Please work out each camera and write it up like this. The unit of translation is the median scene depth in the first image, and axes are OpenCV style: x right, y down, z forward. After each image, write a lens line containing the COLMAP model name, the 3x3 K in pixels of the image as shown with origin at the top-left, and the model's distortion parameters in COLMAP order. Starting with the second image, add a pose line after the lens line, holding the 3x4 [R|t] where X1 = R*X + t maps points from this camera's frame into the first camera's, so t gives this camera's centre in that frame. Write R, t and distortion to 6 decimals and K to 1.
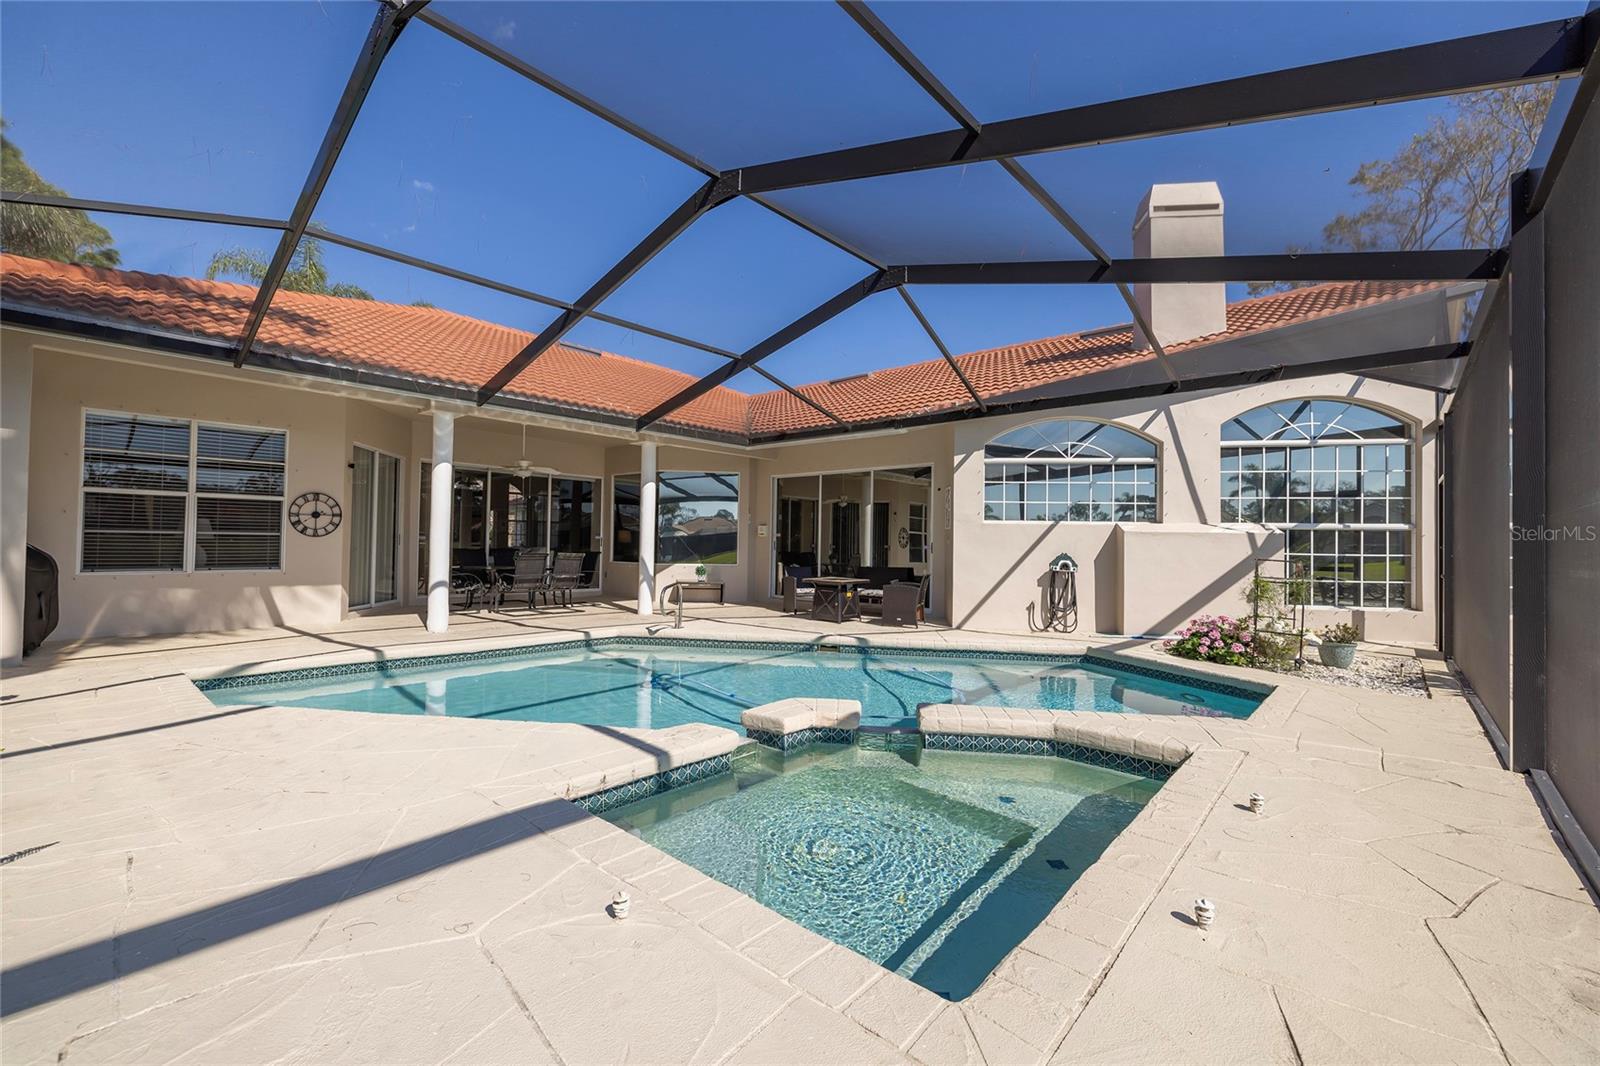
lens RADIAL K [[655.4, 0, 809.5], [0, 655.4, 535.8], [0, 0, 1]] dist [0.000749, 0.000021]
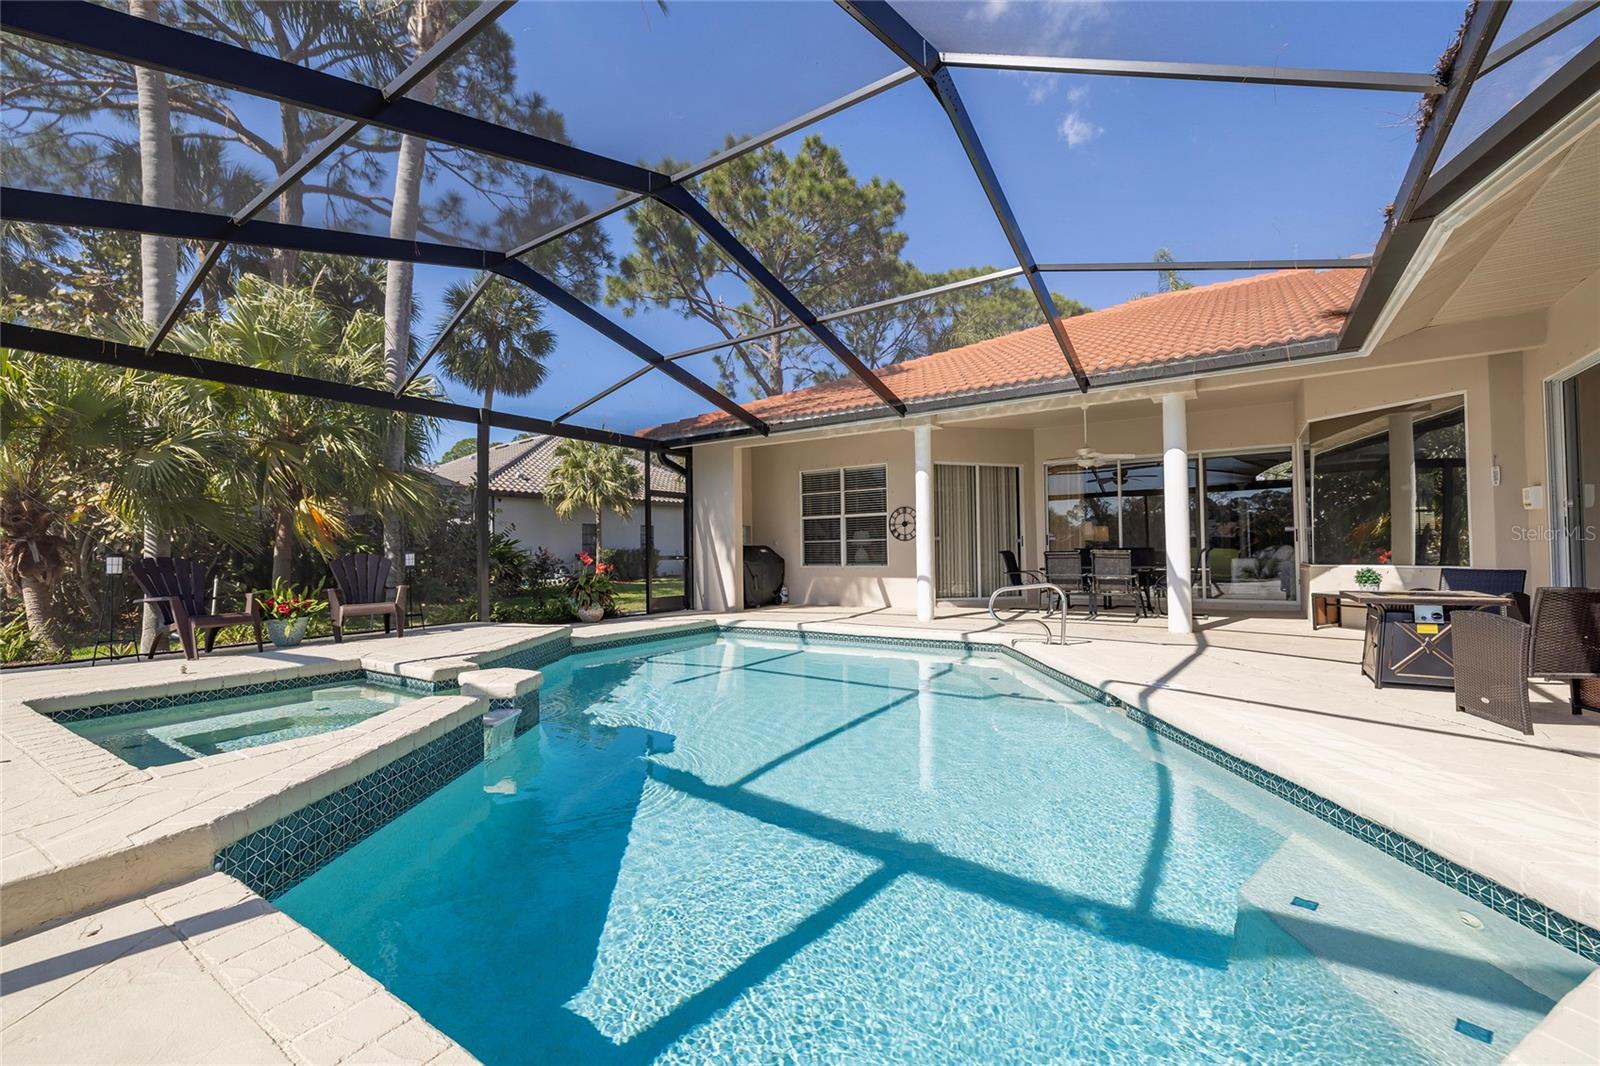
lens RADIAL K [[674.7, 0, 795.6], [0, 674.7, 541.9], [0, 0, 1]] dist [0.001118, -0.000664]
pose [[0.105972, -0.035514, -0.993735, 0.570153], [0.027919, 0.999074, -0.032727, 0.042112], [0.993977, -0.024276, 0.106865, 0.658634]]
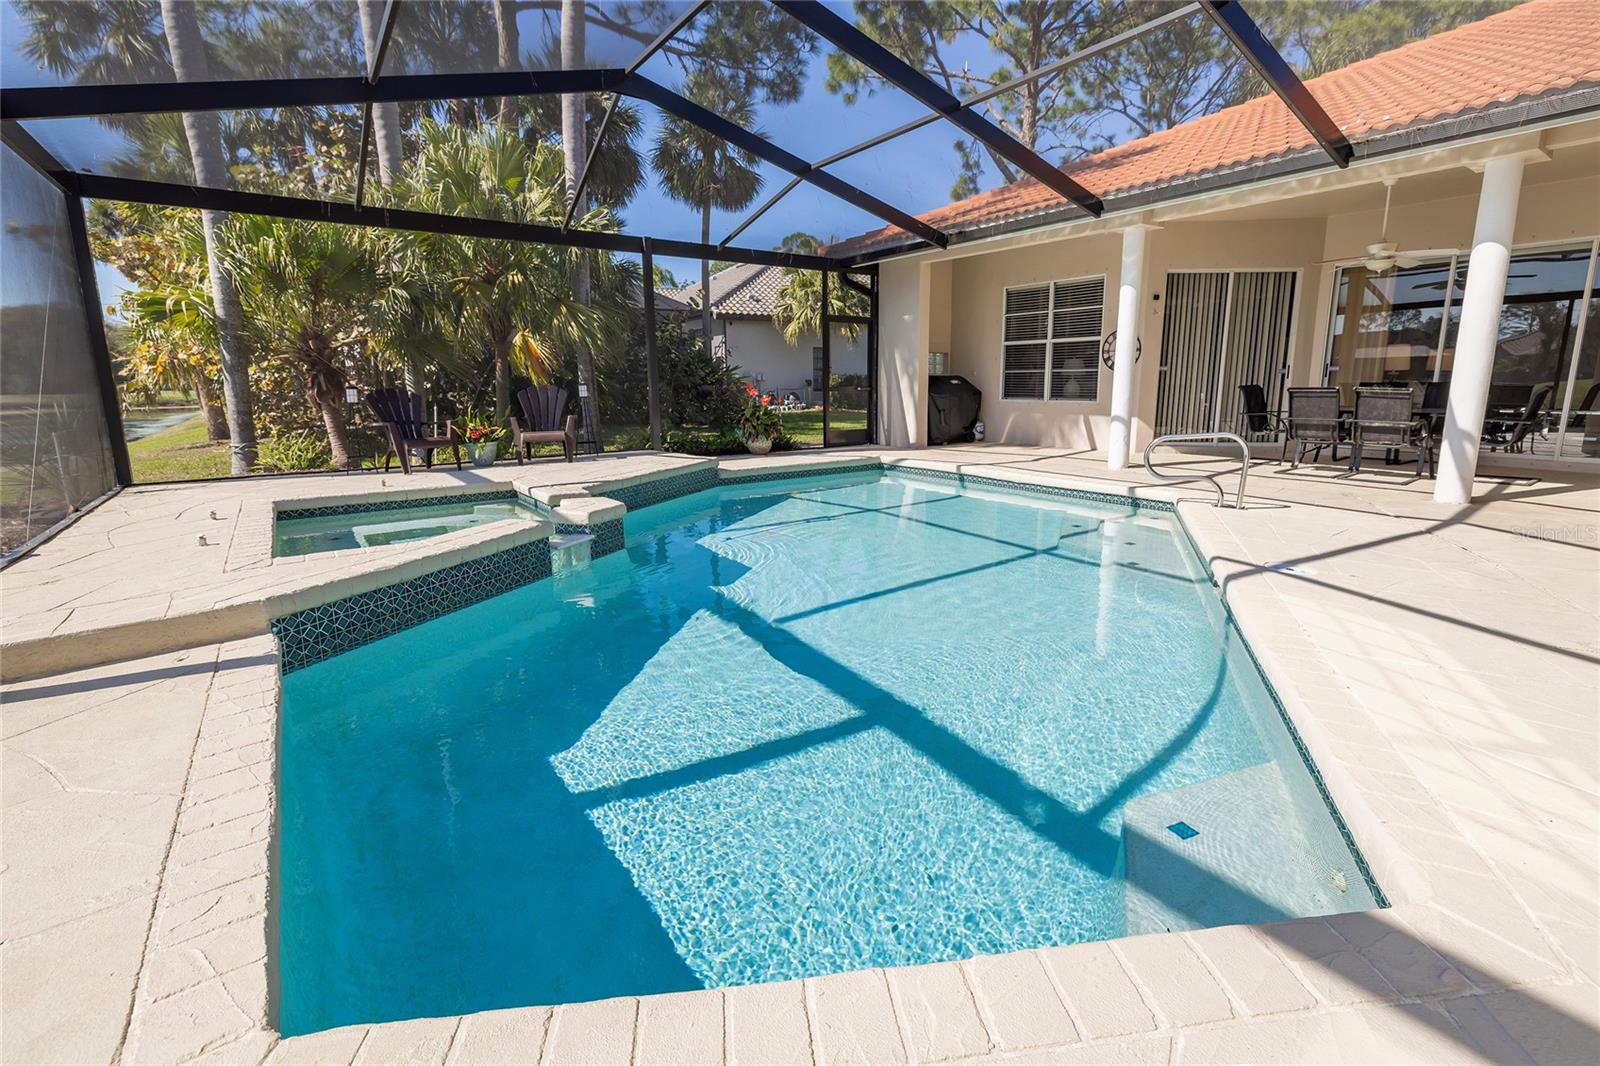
lens RADIAL K [[731.6, 0, 811.7], [0, 731.6, 524.3], [0, 0, 1]] dist [0.002059, 0.000136]
pose [[-0.242847, 0.173089, -0.954498, 0.581483], [0.015236, 0.984512, 0.174655, 0.031805], [0.969945, 0.027872, -0.241723, 0.826062]]
